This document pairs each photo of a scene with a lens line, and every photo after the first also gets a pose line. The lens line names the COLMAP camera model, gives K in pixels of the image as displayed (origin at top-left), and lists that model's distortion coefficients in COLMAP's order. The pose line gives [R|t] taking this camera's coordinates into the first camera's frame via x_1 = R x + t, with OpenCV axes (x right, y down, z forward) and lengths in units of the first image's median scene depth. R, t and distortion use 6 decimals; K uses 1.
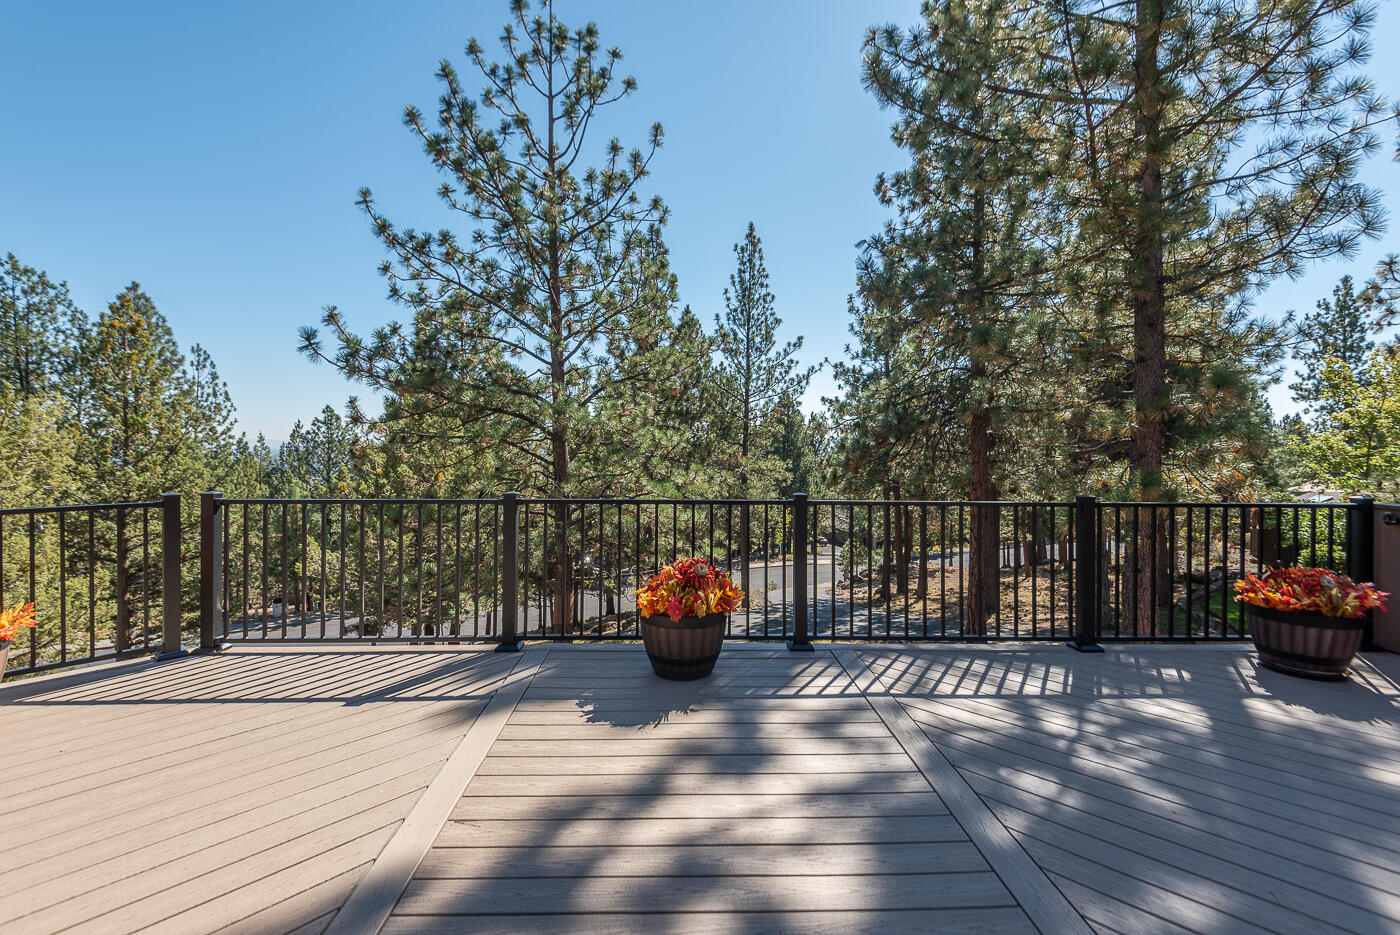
lens RADIAL K [[632.3, 0, 697.1], [0, 632.3, 469.7], [0, 0, 1]] dist [-0.004308, -0.002658]
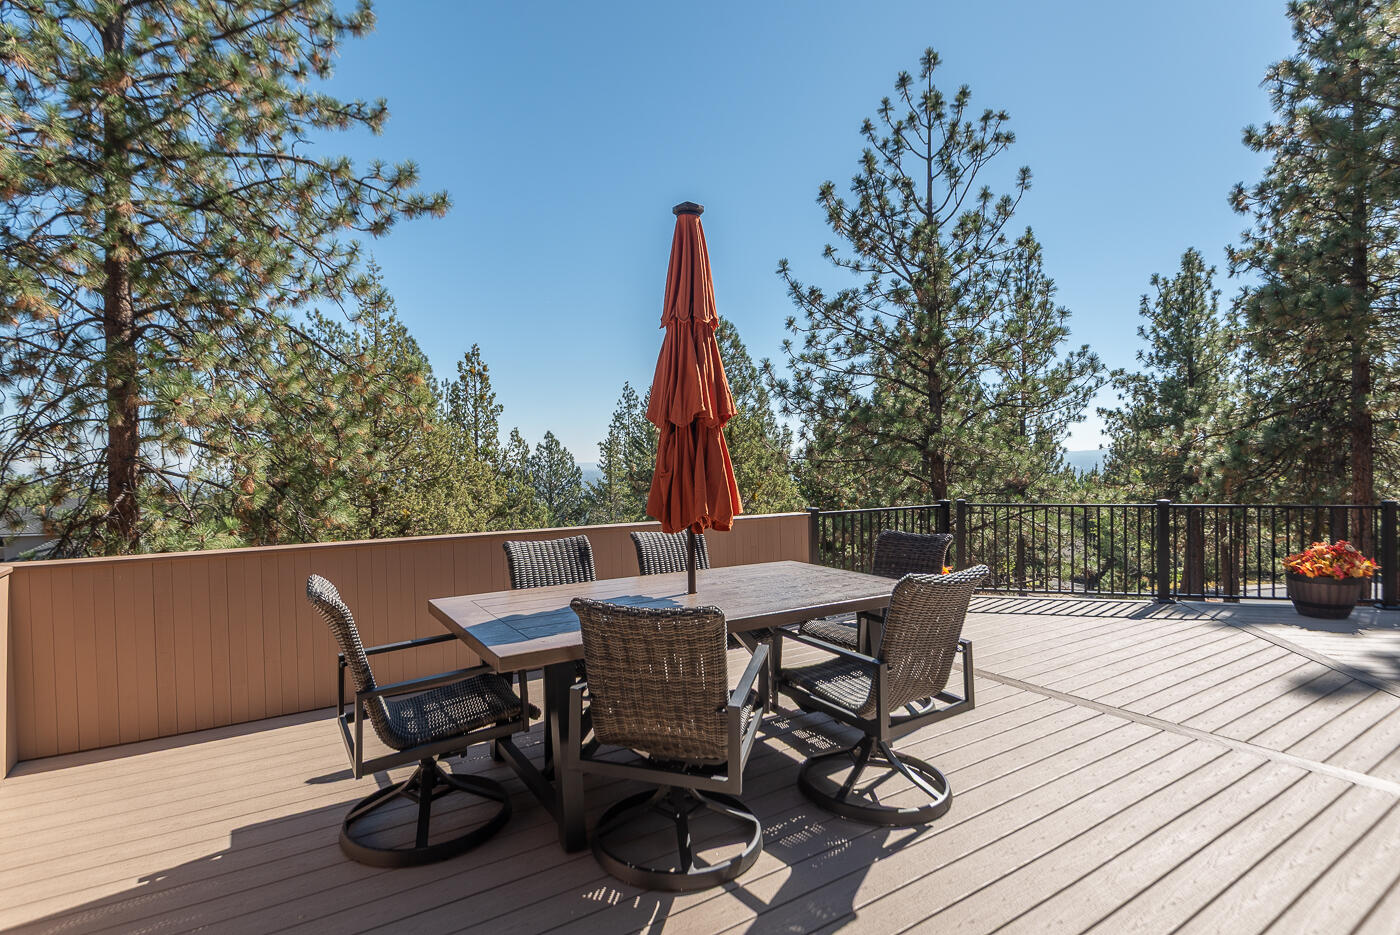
lens RADIAL K [[694.2, 0, 698.7], [0, 694.2, 507.2], [0, 0, 1]] dist [-0.006054, -0.002469]
pose [[0.969207, -0.001212, -0.246243, -0.137285], [0.006863, 0.999732, 0.022092, 0.000680], [0.246151, -0.023102, 0.968956, -0.131956]]
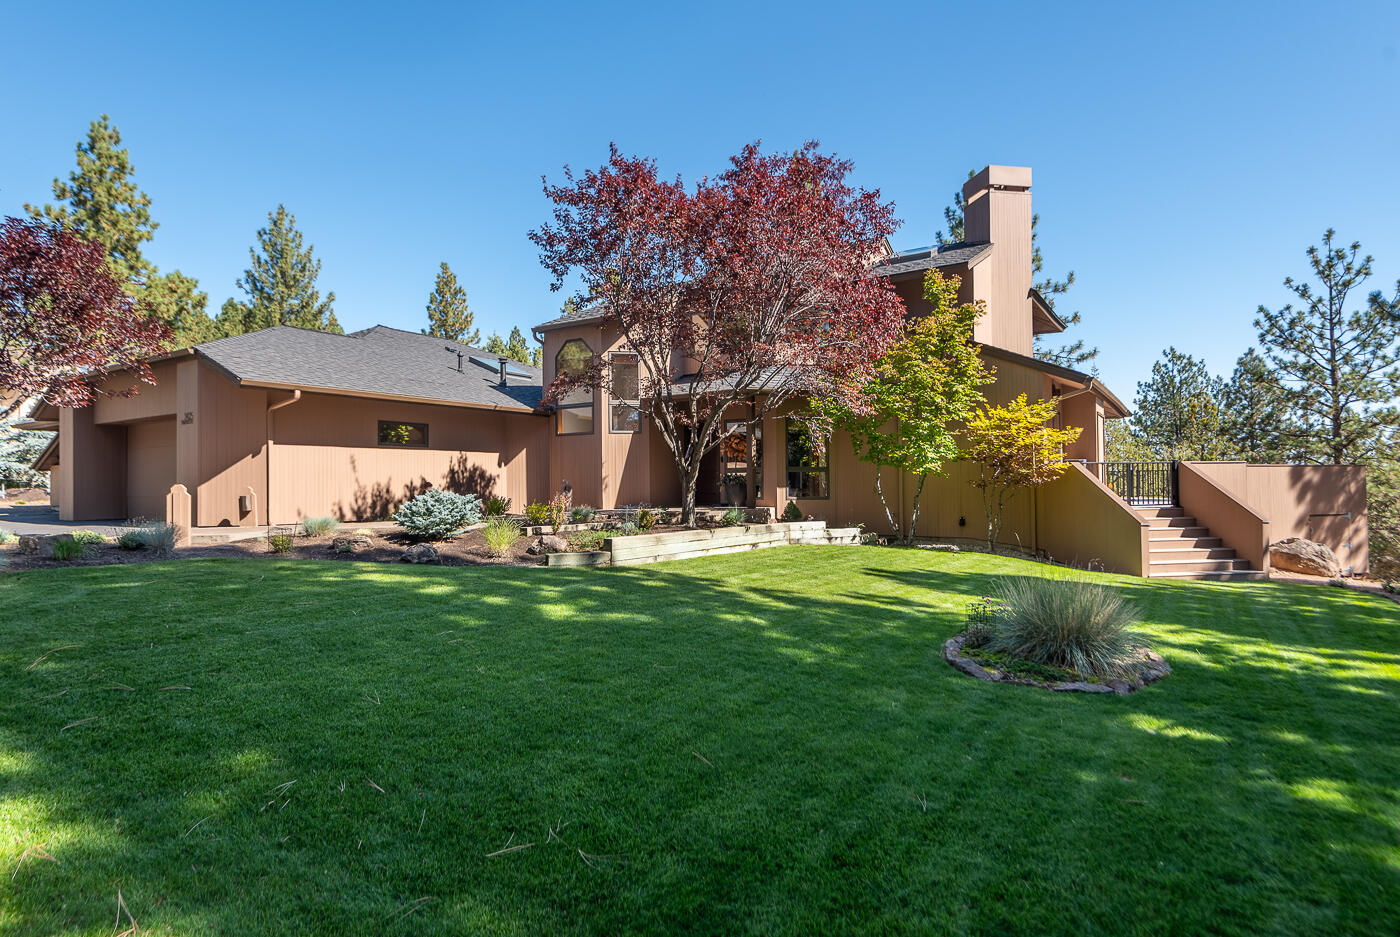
lens RADIAL K [[761.6, 0, 692.7], [0, 761.6, 468.9], [0, 0, 1]] dist [0.002103, -0.000378]
pose [[0.146246, -0.029522, -0.988808, 0.775496], [-0.029523, 0.998979, -0.034192, 0.053156], [0.988808, 0.034193, 0.145225, -0.560995]]
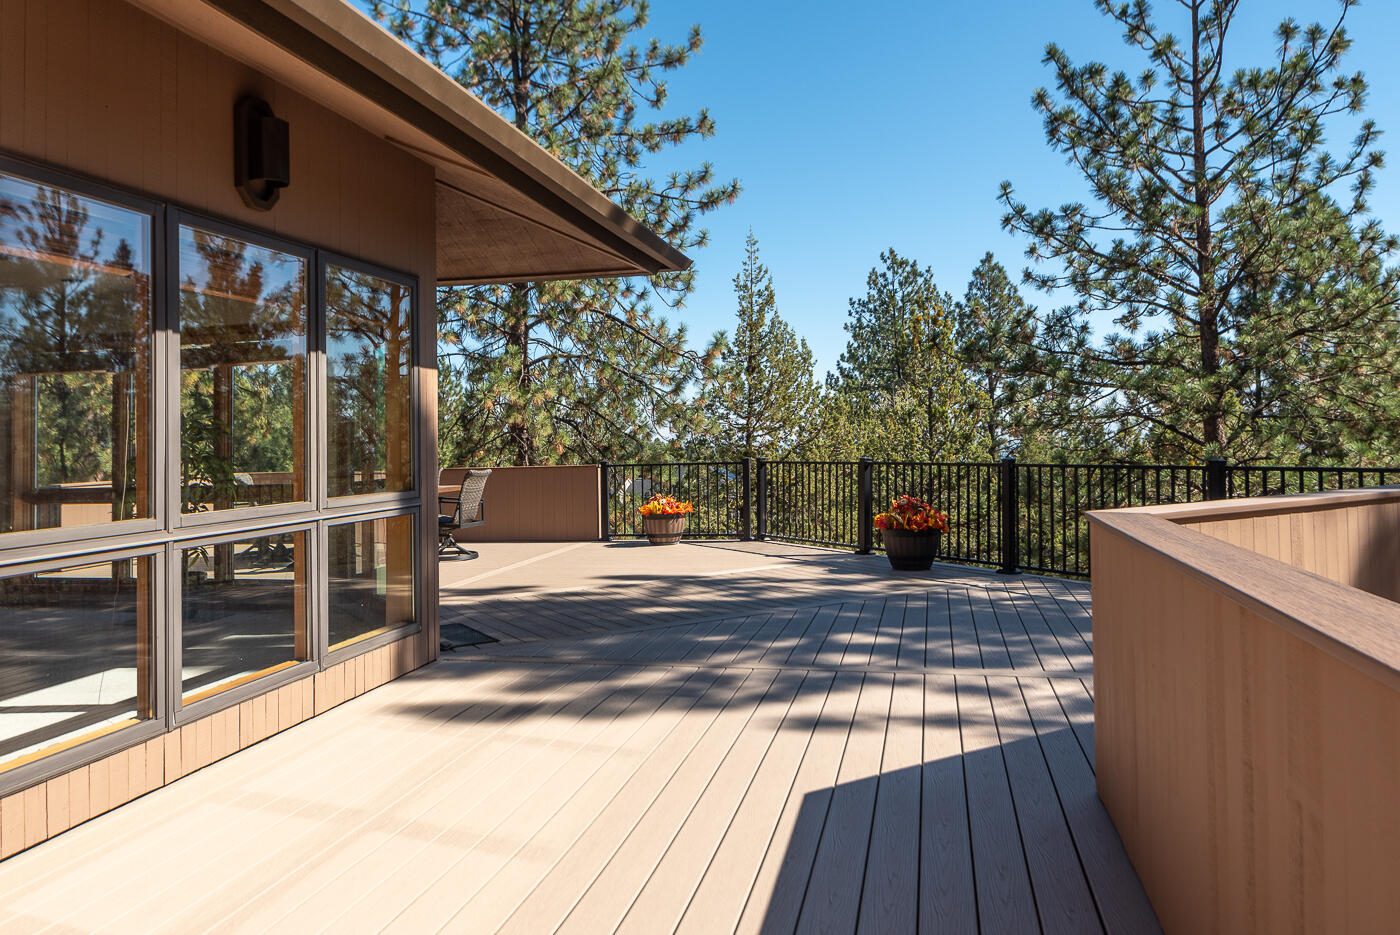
lens RADIAL K [[985.2, 0, 652.7], [0, 985.2, 441.0], [0, 0, 1]] dist [0.005071, -0.004517]
pose [[0.445496, -0.013654, -0.895180, 0.255735], [-0.010543, 0.999734, -0.020495, 0.008154], [0.895222, 0.018568, 0.445234, -0.090627]]
